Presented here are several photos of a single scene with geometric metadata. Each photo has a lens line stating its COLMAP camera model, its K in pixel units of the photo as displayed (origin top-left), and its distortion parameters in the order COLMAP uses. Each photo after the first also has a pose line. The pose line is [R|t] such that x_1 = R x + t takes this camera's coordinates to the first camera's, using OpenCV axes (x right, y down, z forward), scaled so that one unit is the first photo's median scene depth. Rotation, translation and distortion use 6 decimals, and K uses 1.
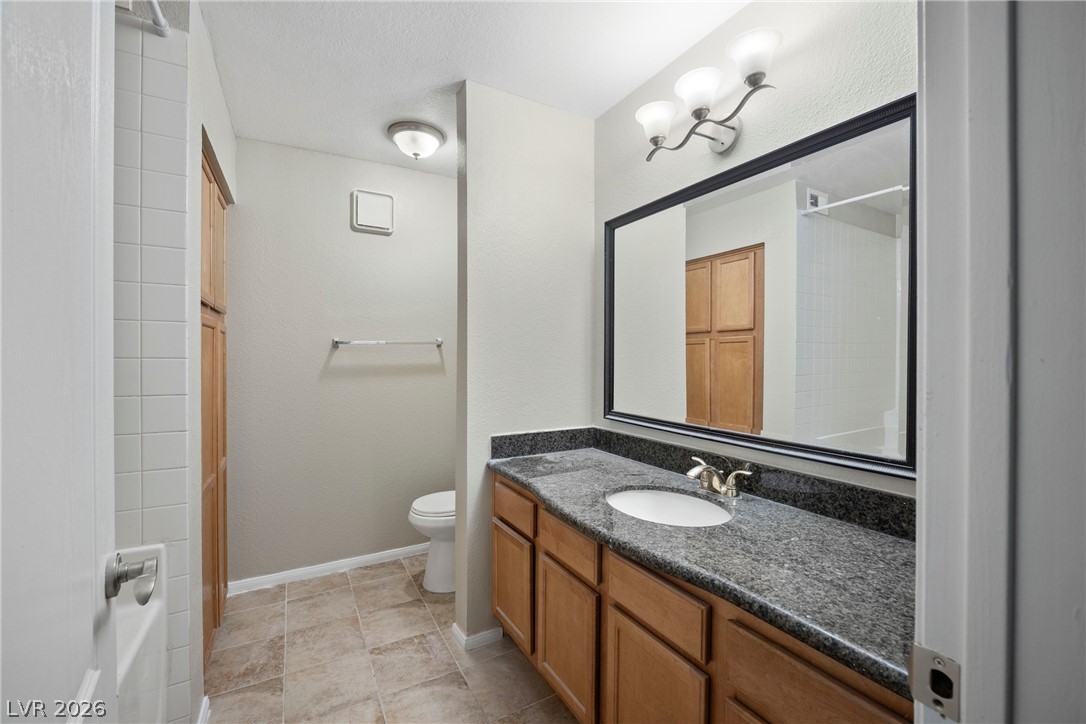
lens RADIAL K [[448.5, 0, 542.4], [0, 448.5, 357.9], [0, 0, 1]] dist [-0.001743, -0.000127]
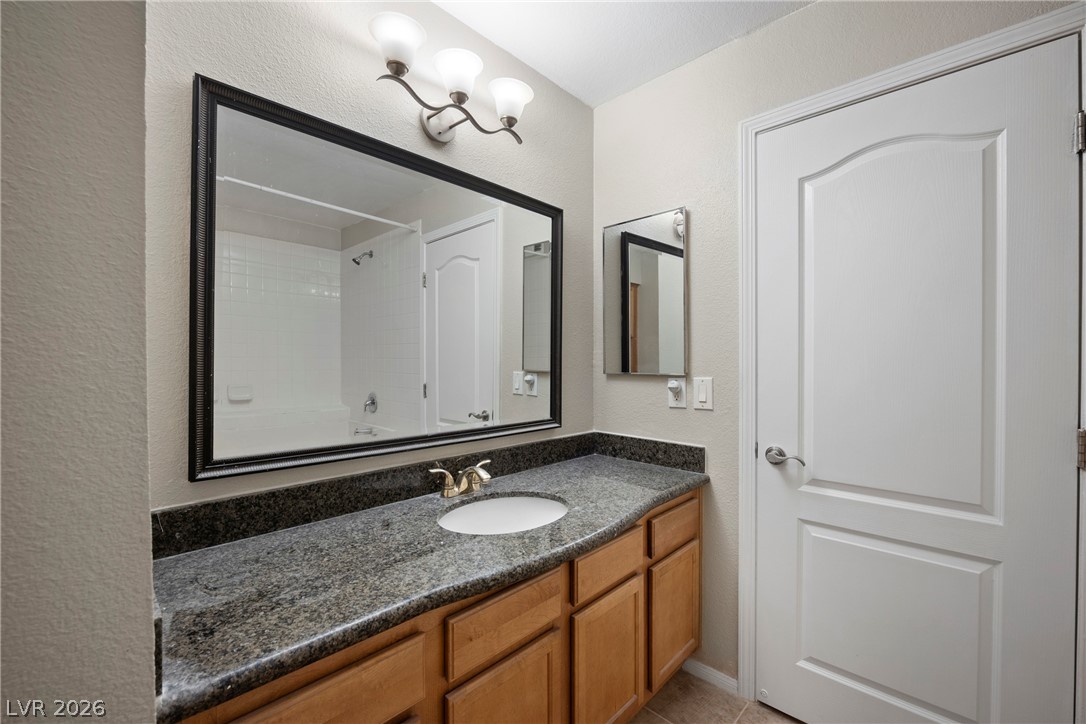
lens RADIAL K [[448.5, 0, 547.1], [0, 448.5, 368.8], [0, 0, 1]] dist [-0.001743, -0.000127]
pose [[-0.288766, -0.014549, 0.957289, -0.593395], [-0.001269, 0.999889, 0.014814, 0.007939], [-0.957399, 0.003063, -0.288752, 1.067649]]
